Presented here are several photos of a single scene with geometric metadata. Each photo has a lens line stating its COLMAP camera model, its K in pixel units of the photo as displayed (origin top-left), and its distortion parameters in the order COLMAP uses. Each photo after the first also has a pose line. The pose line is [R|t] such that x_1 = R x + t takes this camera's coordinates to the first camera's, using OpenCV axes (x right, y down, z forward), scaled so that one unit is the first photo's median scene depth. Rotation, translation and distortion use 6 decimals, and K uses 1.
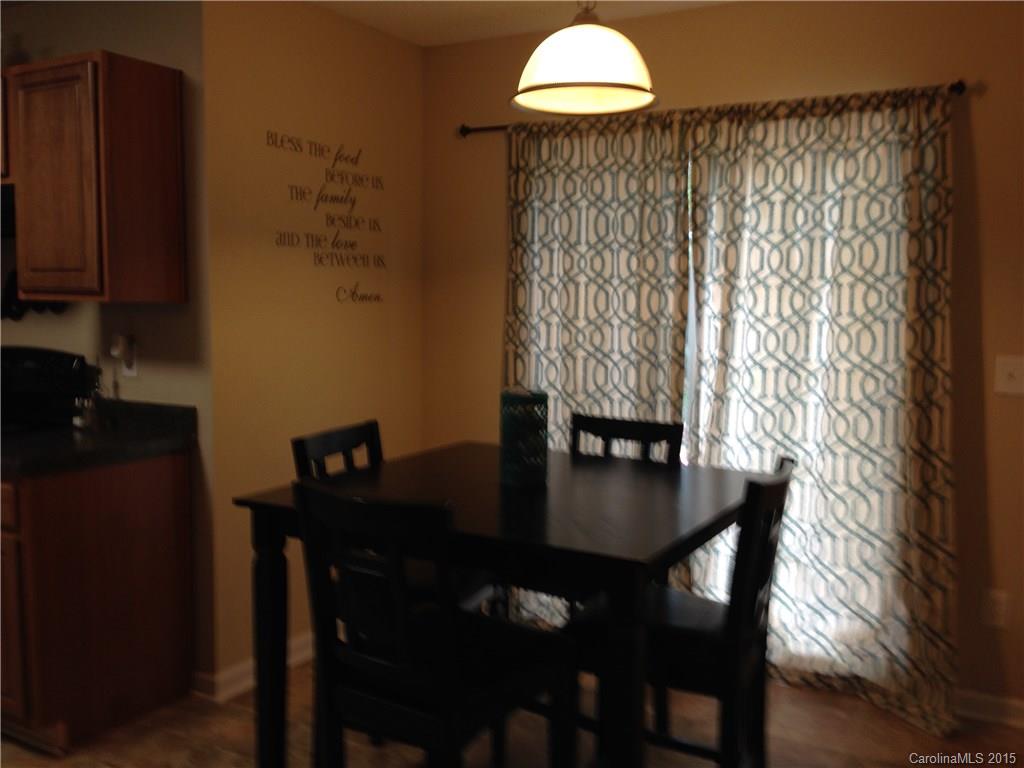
lens RADIAL K [[980.5, 0, 512.0], [0, 980.5, 384.0], [0, 0, 1]] dist [-0.003806, -0.004209]
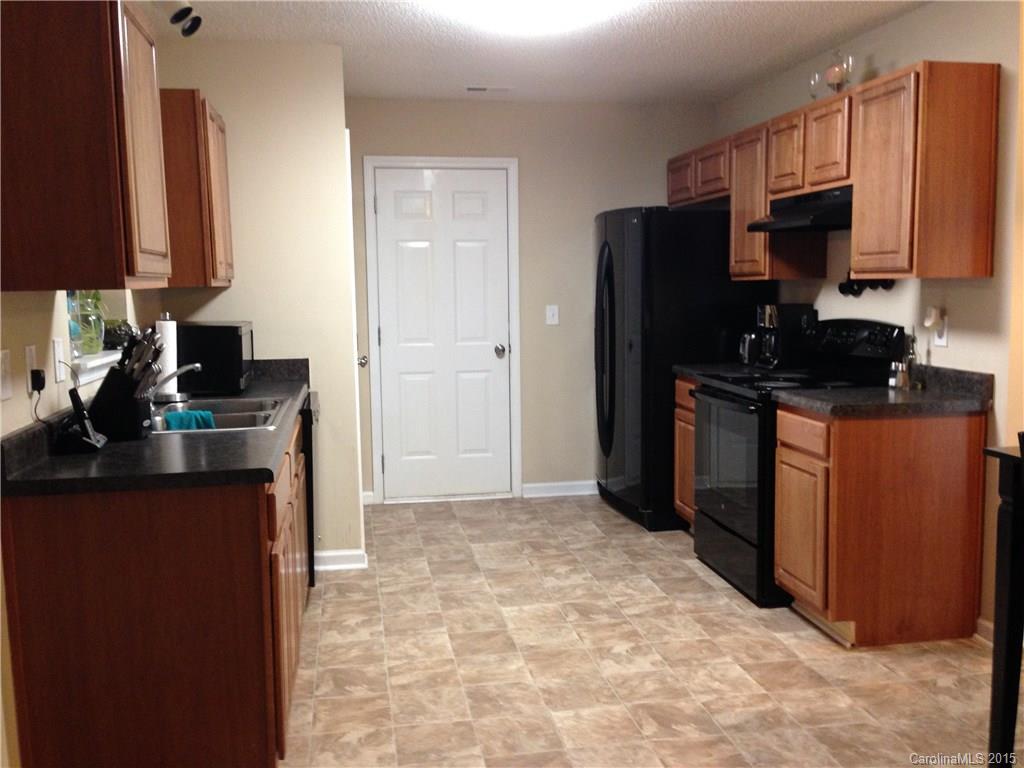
lens RADIAL K [[949.5, 0, 512.0], [0, 949.5, 384.0], [0, 0, 1]] dist [0.133050, -0.255067]
pose [[0.647624, 0.062221, -0.759415, 0.147273], [-0.047219, 0.998022, 0.041502, 0.015350], [0.760495, 0.008981, 0.649281, -0.102231]]
